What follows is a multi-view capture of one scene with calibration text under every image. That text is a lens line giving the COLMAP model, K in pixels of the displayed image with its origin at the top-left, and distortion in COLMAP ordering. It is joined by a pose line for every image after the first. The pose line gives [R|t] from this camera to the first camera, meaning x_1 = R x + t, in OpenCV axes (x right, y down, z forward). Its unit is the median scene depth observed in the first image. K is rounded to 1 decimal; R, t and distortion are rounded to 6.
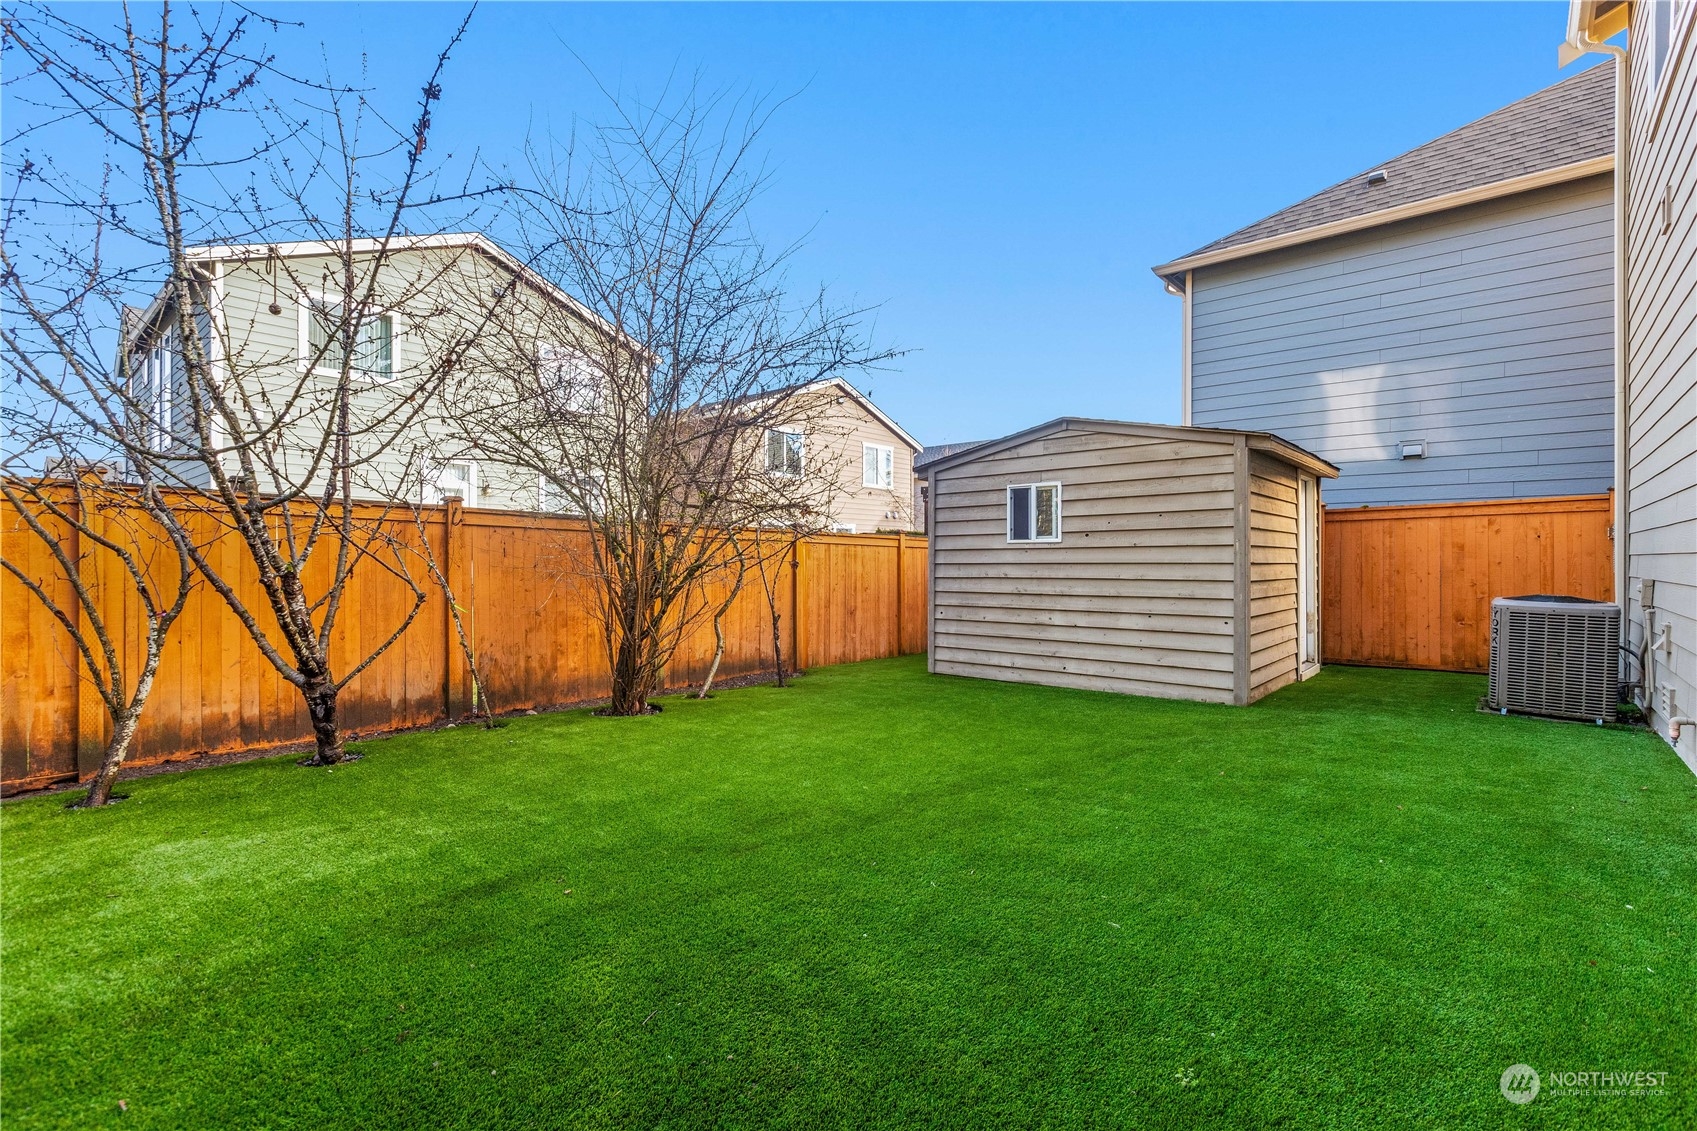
lens RADIAL K [[768.6, 0, 842.8], [0, 768.6, 563.0], [0, 0, 1]] dist [0.002167, -0.000270]
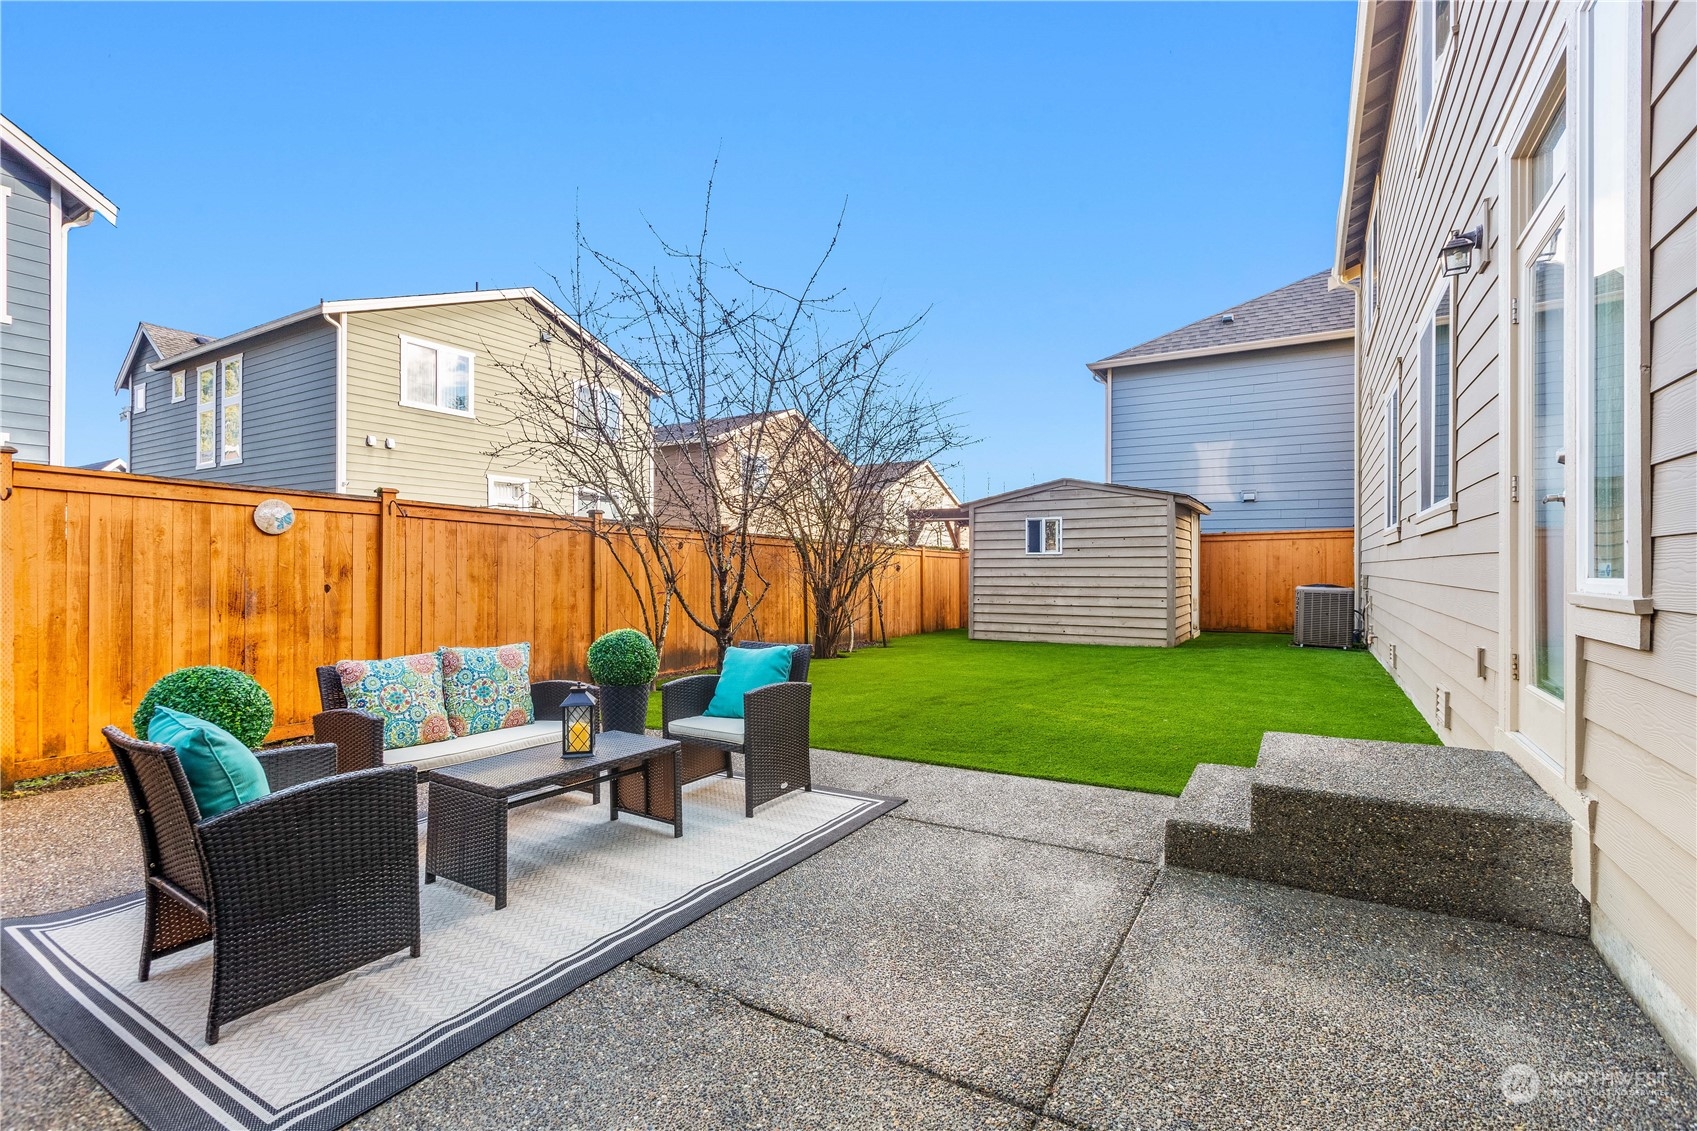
lens RADIAL K [[768.6, 0, 839.7], [0, 768.6, 568.5], [0, 0, 1]] dist [0.002167, -0.000270]
pose [[0.984875, 0.000914, 0.173265, -0.418674], [-0.000765, 0.999999, -0.000926, 0.004573], [-0.173265, 0.000780, 0.984875, -0.474188]]
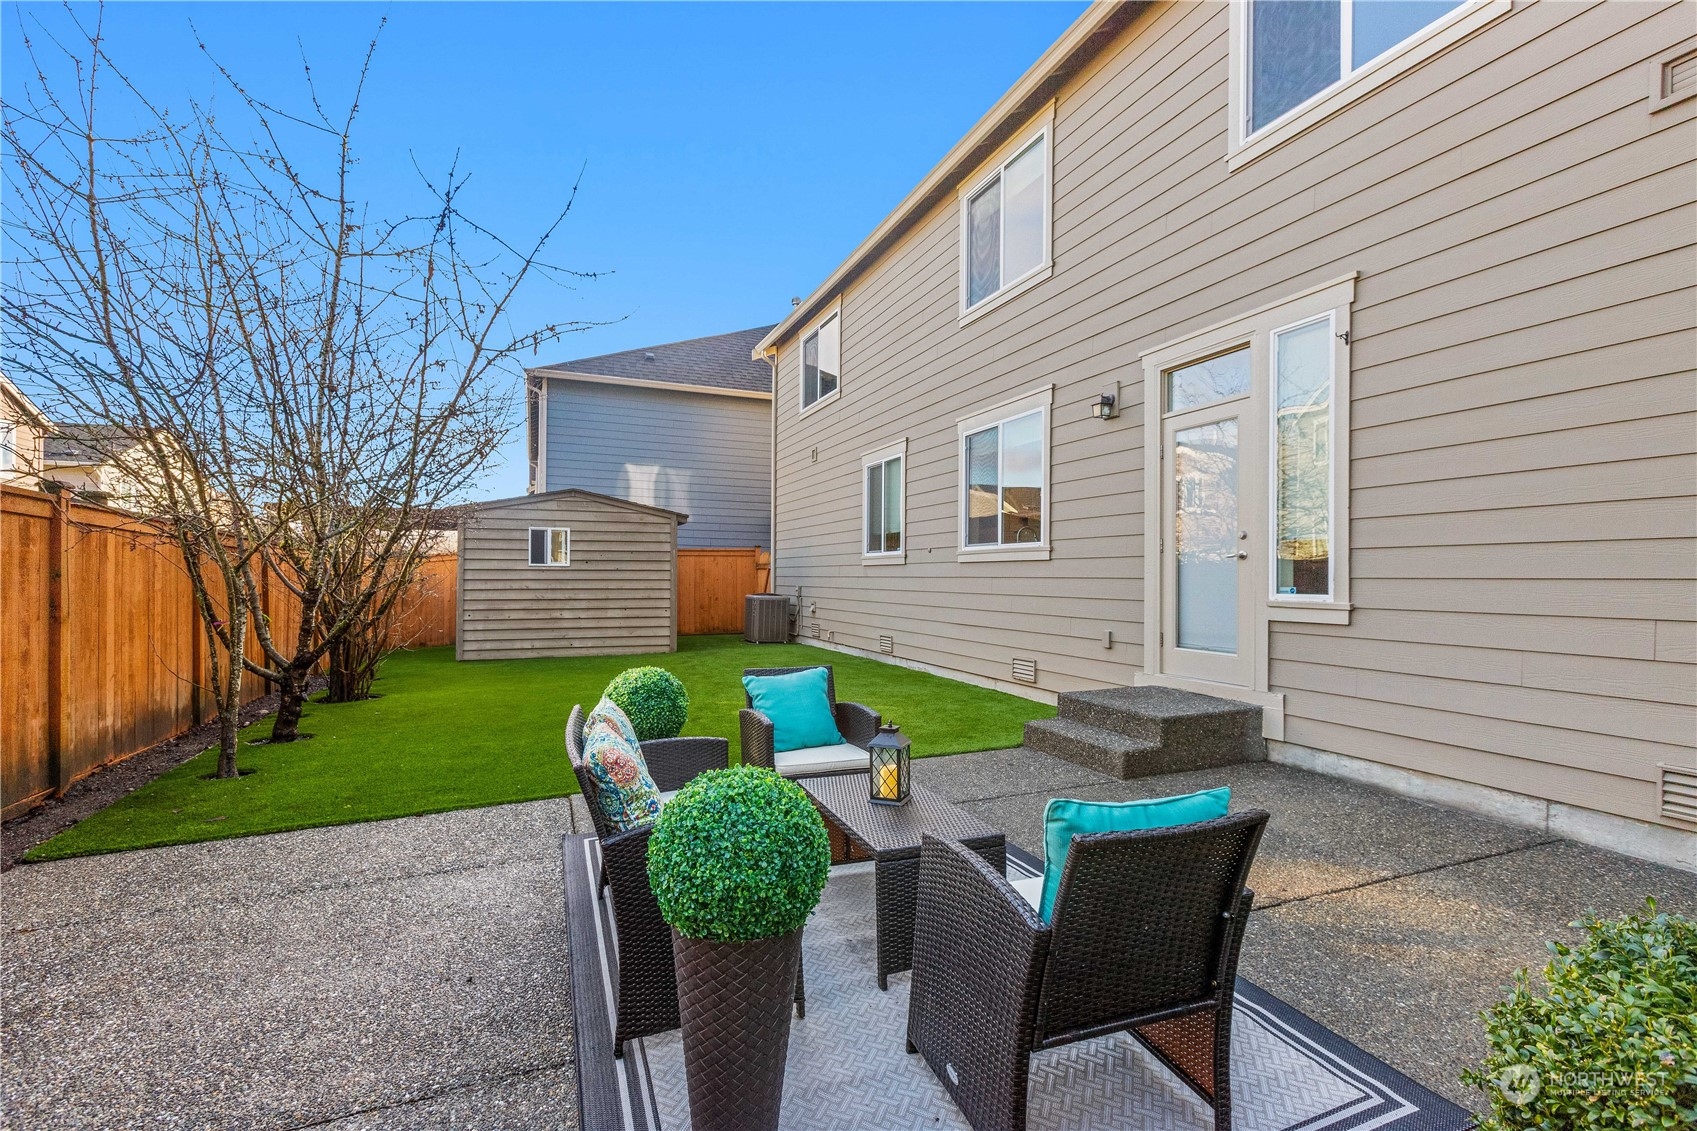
lens RADIAL K [[768.6, 0, 839.2], [0, 768.6, 578.8], [0, 0, 1]] dist [0.002167, -0.000270]
pose [[0.451686, 0.001797, 0.892175, -0.803744], [-0.004122, 0.999992, 0.000073, -0.003095], [-0.892168, -0.003711, 0.451689, -0.201323]]
